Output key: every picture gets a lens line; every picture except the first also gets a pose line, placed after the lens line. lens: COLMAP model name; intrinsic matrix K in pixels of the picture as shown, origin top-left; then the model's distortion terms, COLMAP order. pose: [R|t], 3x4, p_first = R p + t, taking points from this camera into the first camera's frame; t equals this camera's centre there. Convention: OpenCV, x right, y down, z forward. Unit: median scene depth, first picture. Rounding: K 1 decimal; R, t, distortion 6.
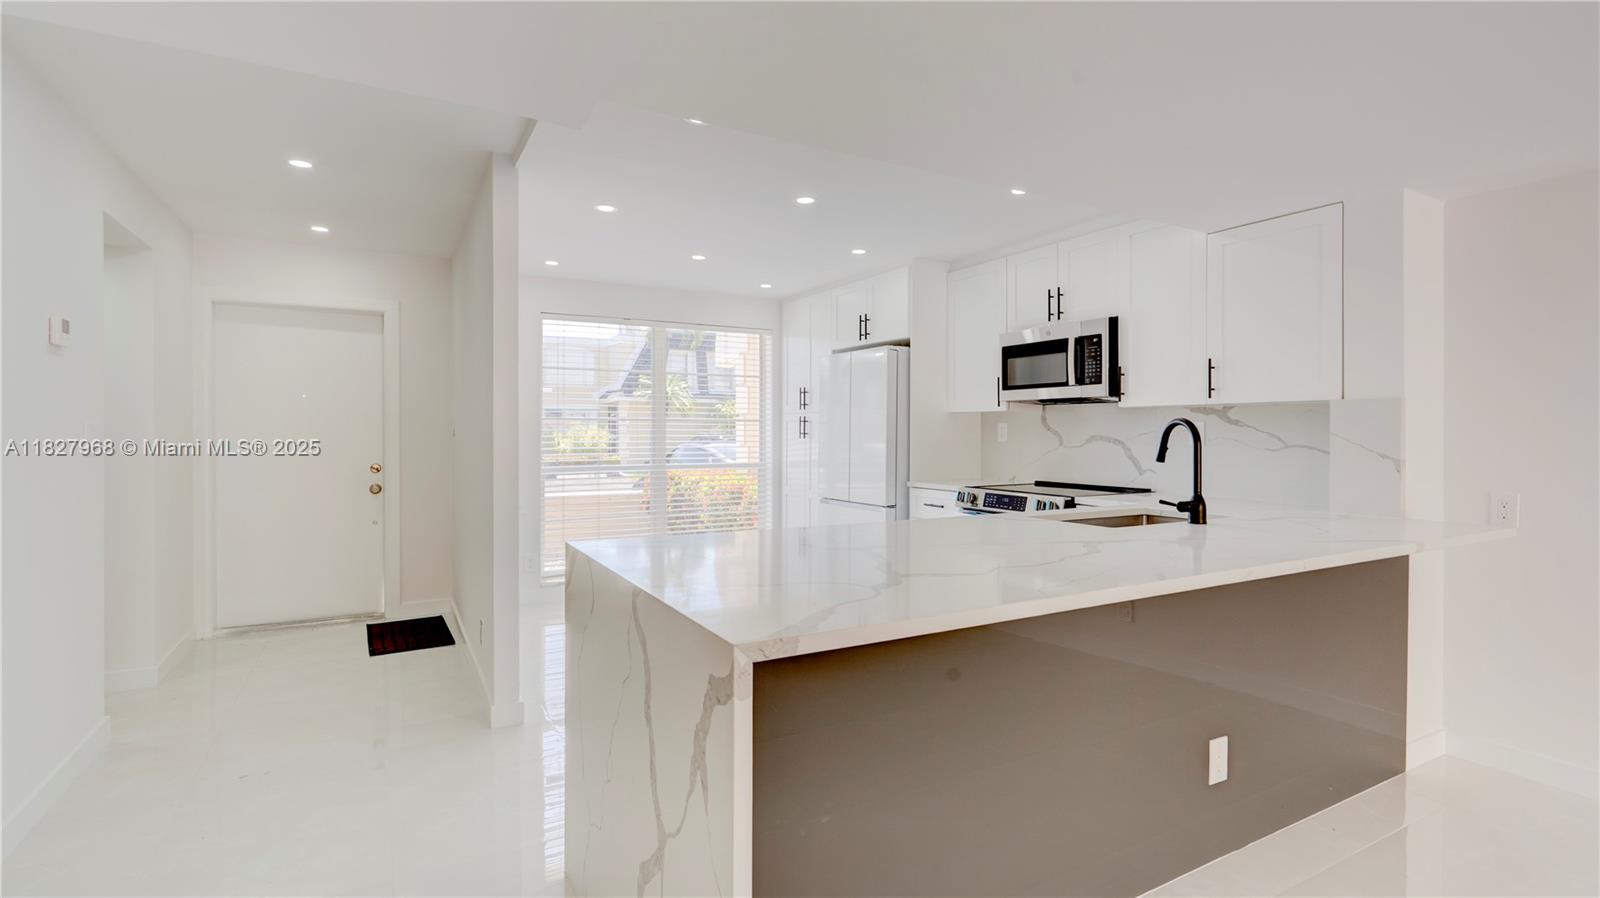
lens RADIAL K [[750.2, 0, 801.2], [0, 750.2, 440.7], [0, 0, 1]] dist [-0.012951, 0.000531]
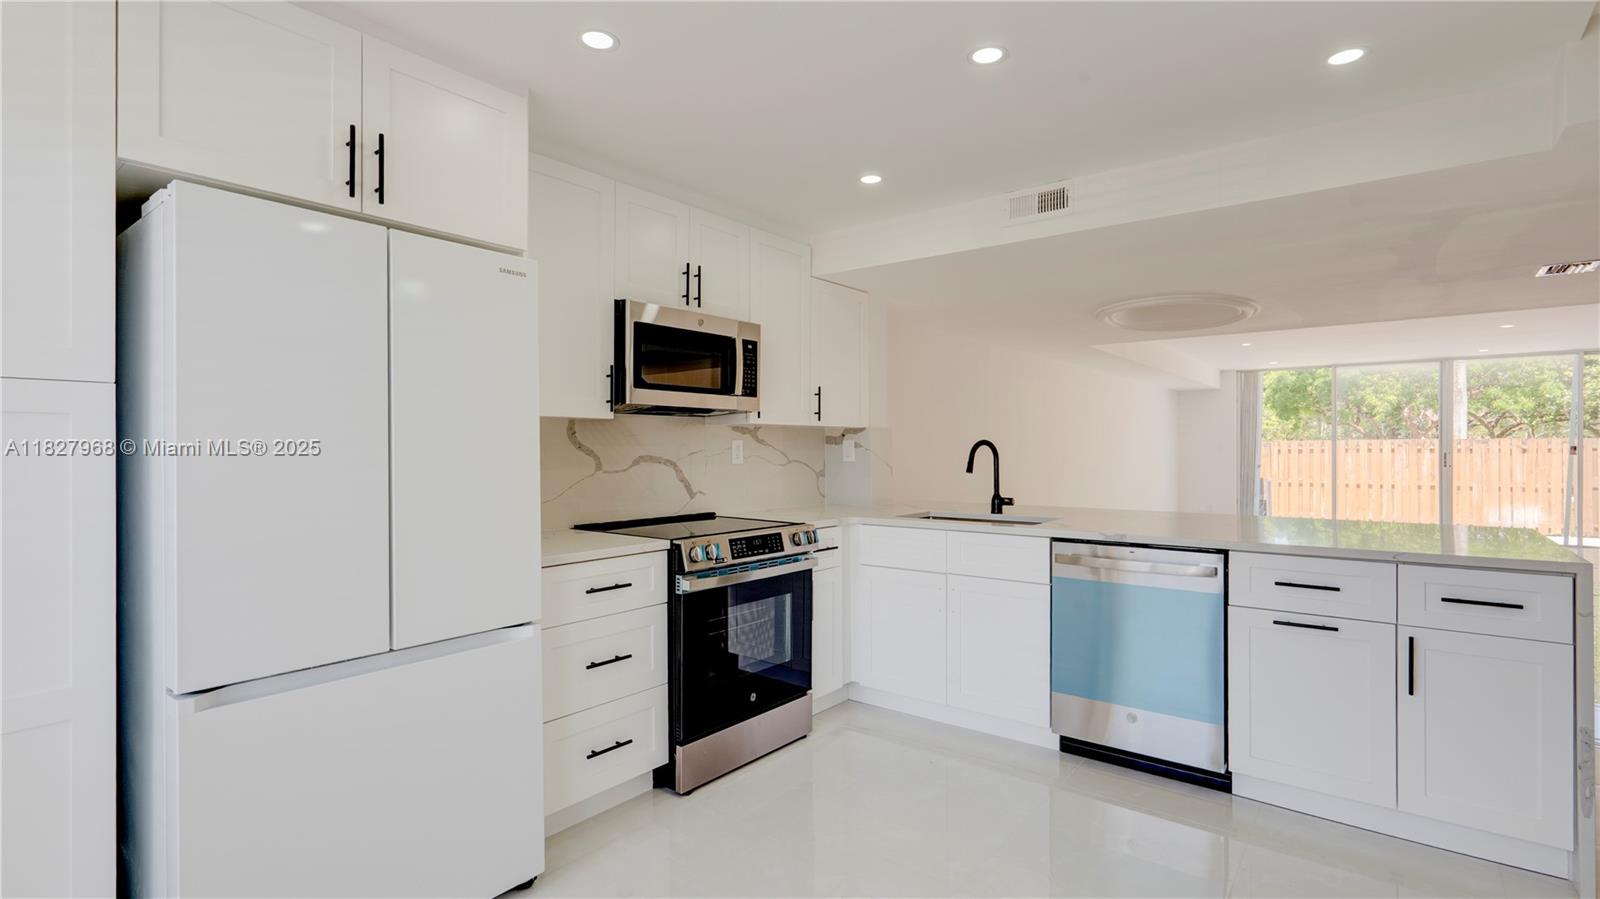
lens RADIAL K [[750.2, 0, 799.5], [0, 750.2, 446.1], [0, 0, 1]] dist [-0.012951, 0.000531]
pose [[-0.385501, 0.001497, 0.922706, -0.422008], [0.011753, 0.999926, 0.003288, -0.018298], [-0.922633, 0.012112, -0.385490, 1.215543]]
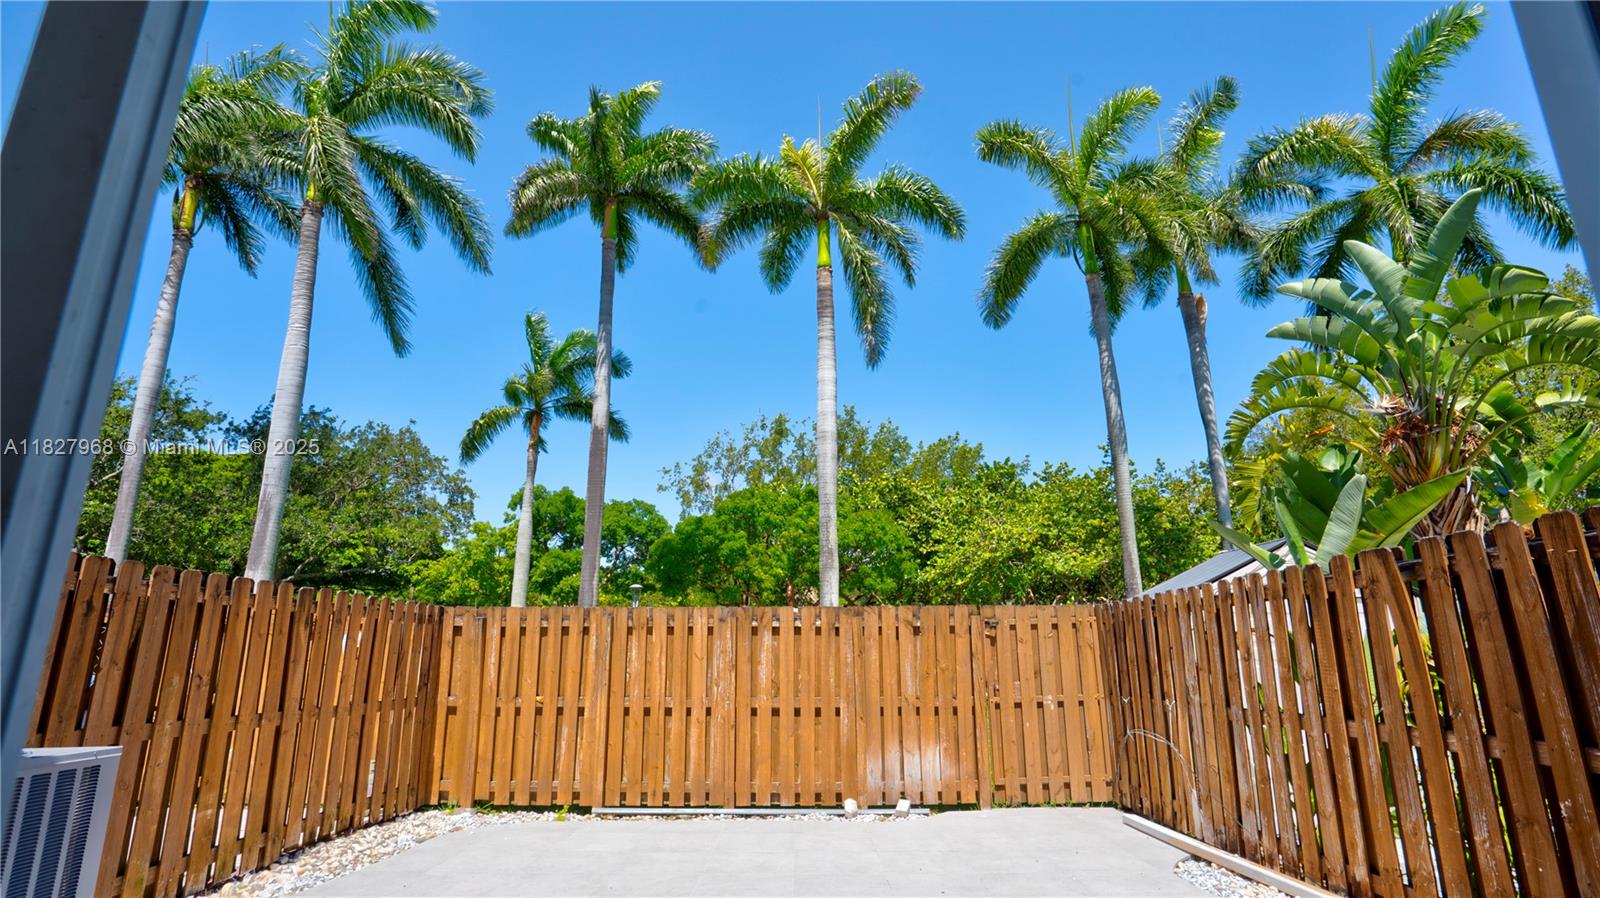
lens RADIAL K [[750.2, 0, 799.9], [0, 750.2, 449.4], [0, 0, 1]] dist [-0.012951, 0.000531]
pose [[-0.874719, 0.113714, 0.471101, -0.271468], [0.004812, 0.974072, -0.226187, -0.011774], [-0.484607, -0.195583, -0.852586, 0.886290]]
